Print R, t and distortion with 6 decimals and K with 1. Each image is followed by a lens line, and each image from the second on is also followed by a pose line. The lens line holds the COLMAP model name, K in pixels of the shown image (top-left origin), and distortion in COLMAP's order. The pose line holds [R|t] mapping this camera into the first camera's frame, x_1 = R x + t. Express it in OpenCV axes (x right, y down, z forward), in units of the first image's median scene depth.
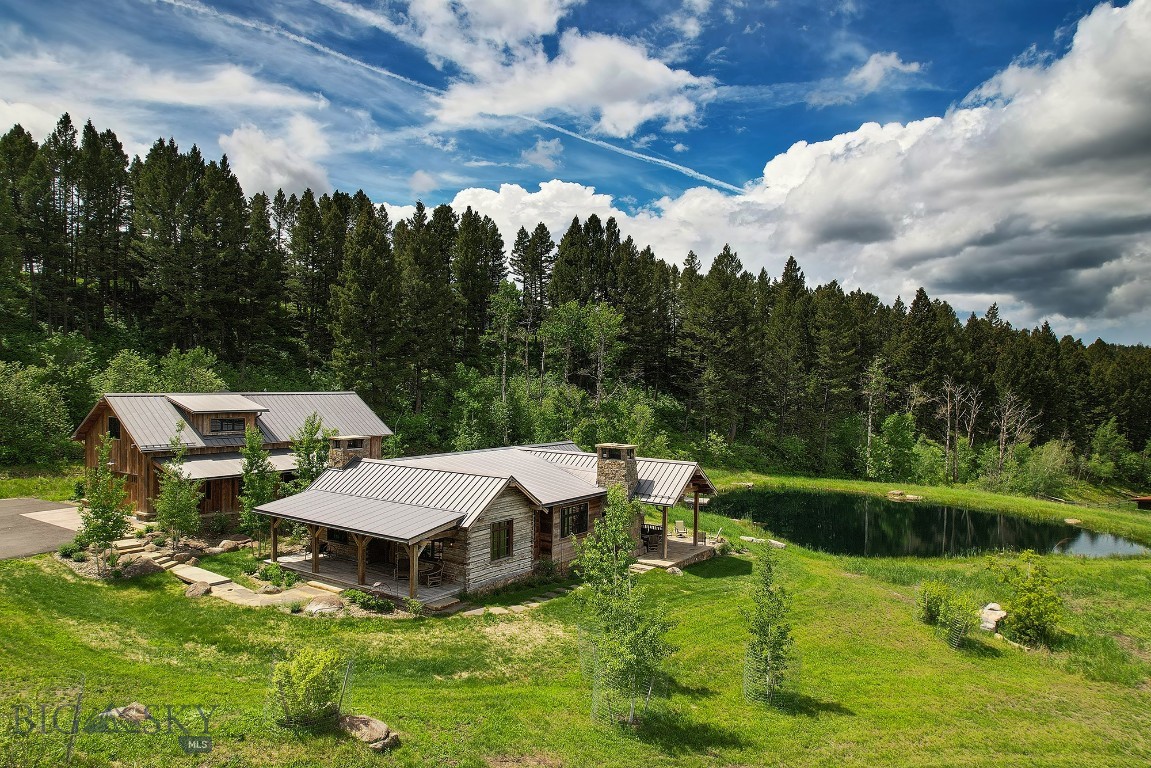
lens RADIAL K [[791.4, 0, 575.5], [0, 791.4, 384.0], [0, 0, 1]] dist [-0.093045, 0.102835]
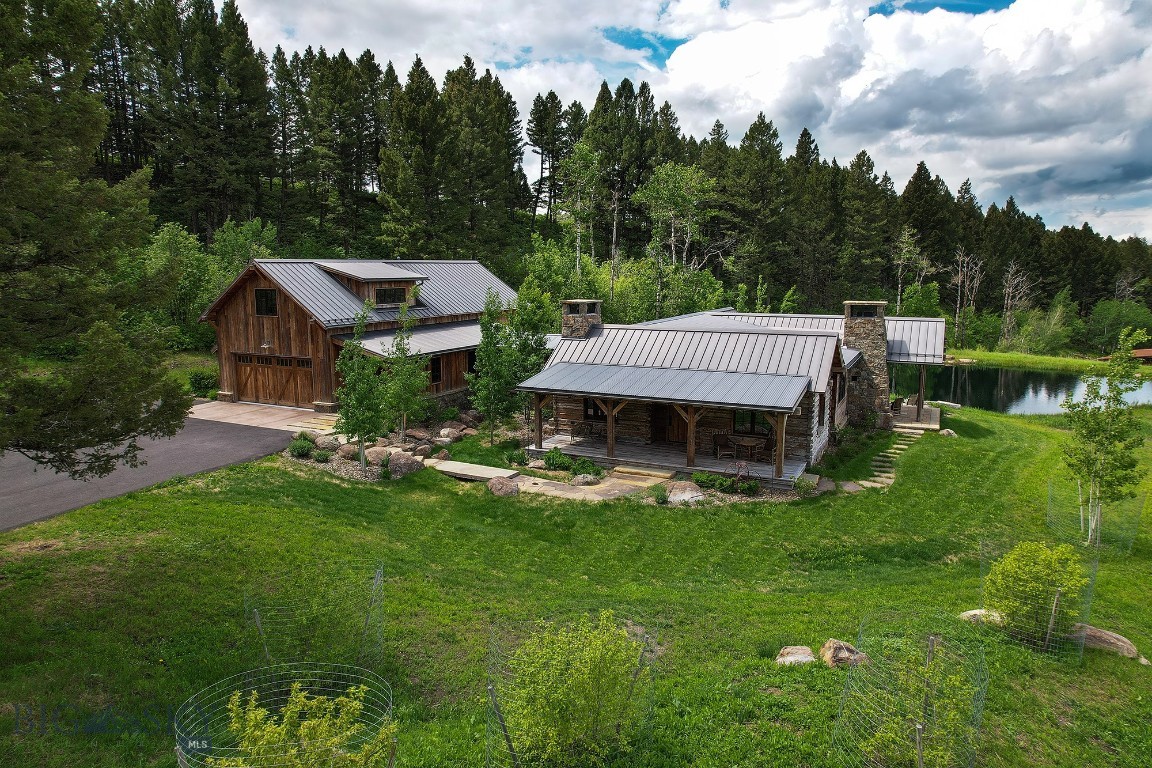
lens RADIAL K [[742.1, 0, 530.4], [0, 742.1, 386.0], [0, 0, 1]] dist [-0.082747, 0.055803]
pose [[0.990987, -0.043388, 0.126740, -0.421332], [0.024947, 0.989318, 0.143620, 0.040035], [-0.131617, -0.139164, 0.981484, 0.196626]]
